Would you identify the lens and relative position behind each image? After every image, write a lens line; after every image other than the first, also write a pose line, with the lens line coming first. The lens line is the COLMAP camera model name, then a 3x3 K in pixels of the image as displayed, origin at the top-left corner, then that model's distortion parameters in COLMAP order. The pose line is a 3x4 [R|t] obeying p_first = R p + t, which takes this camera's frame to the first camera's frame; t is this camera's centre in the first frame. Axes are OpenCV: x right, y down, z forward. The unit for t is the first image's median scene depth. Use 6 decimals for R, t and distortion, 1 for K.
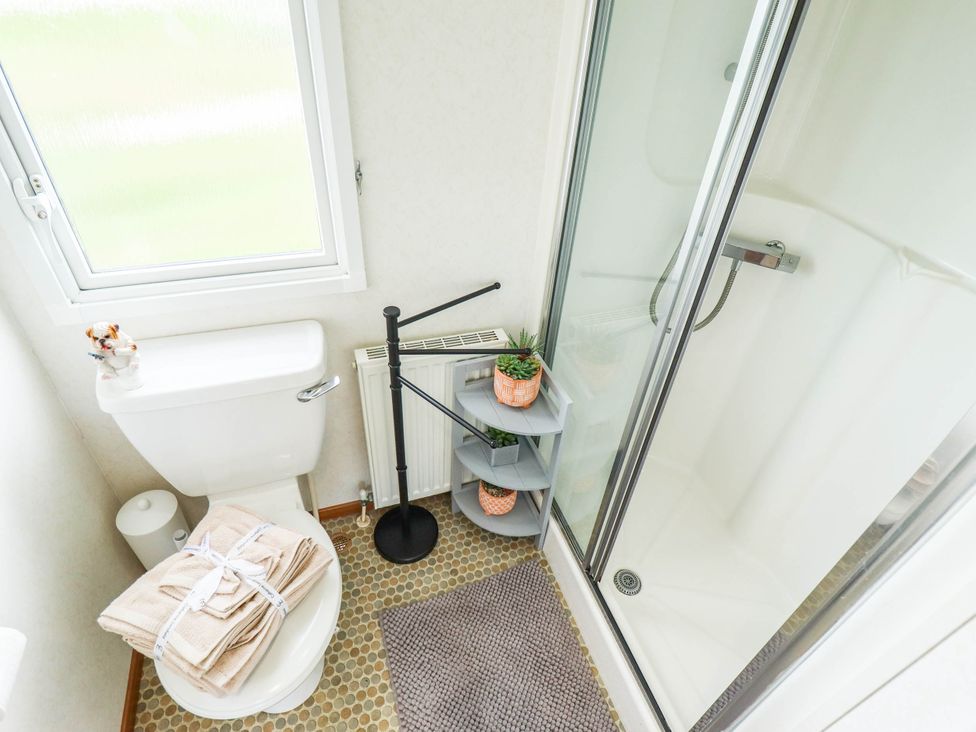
lens RADIAL K [[534.9, 0, 503.3], [0, 534.9, 354.1], [0, 0, 1]] dist [0.004997, -0.014385]
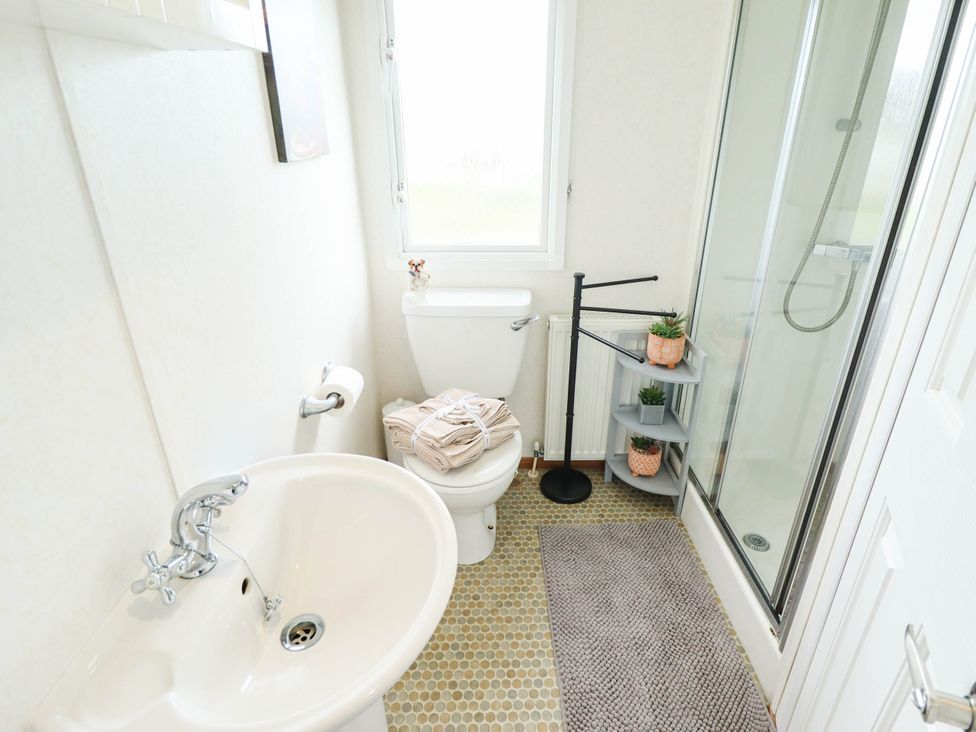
lens RADIAL K [[534.9, 0, 503.3], [0, 534.9, 354.1], [0, 0, 1]] dist [0.004997, -0.014385]
pose [[0.944504, 0.066550, -0.321689, 0.074831], [-0.149146, 0.959390, -0.239427, 0.451678], [0.292691, 0.274119, 0.916074, -0.321381]]
